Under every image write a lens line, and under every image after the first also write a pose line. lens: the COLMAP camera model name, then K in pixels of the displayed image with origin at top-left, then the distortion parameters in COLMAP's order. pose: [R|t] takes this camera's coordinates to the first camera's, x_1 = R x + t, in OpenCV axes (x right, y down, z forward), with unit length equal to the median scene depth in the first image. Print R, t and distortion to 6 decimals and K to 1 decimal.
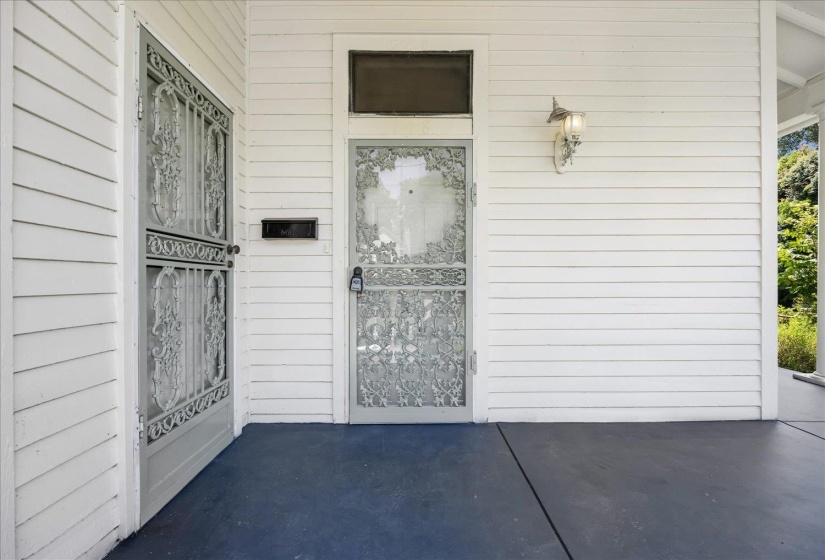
lens RADIAL K [[385.7, 0, 412.5], [0, 385.7, 280.0], [0, 0, 1]] dist [-0.021928, -0.000091]
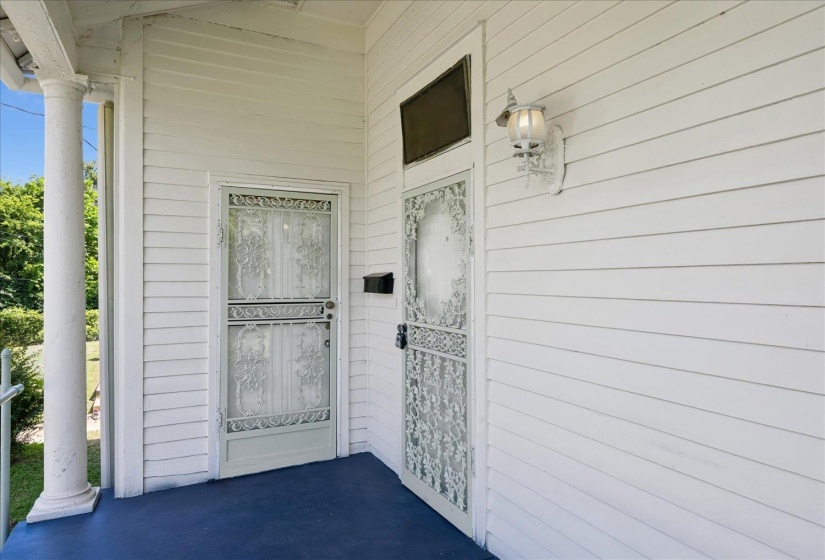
lens RADIAL K [[510.1, 0, 408.7], [0, 510.1, 269.2], [0, 0, 1]] dist [0.002759, 0.000396]
pose [[0.433817, -0.017859, -0.900824, 1.031531], [0.003689, 0.999830, -0.018046, -0.148340], [0.900993, 0.004505, 0.433810, 0.449630]]
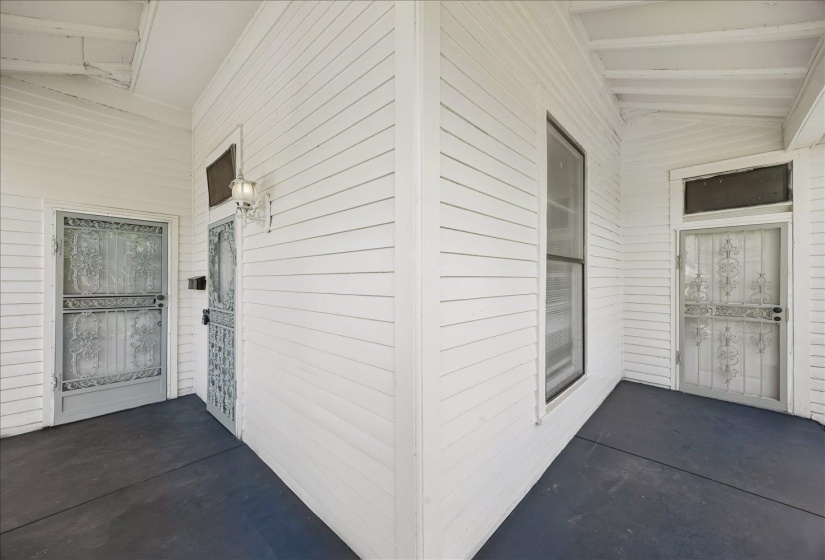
lens RADIAL K [[313.6, 0, 412.5], [0, 313.6, 280.0], [0, 0, 1]] dist [-0.000156, -0.000122]
pose [[0.723278, 0.000951, -0.690557, 1.310574], [-0.002788, 0.999995, -0.001543, -0.148382], [0.690552, 0.003041, 0.723277, 0.661401]]
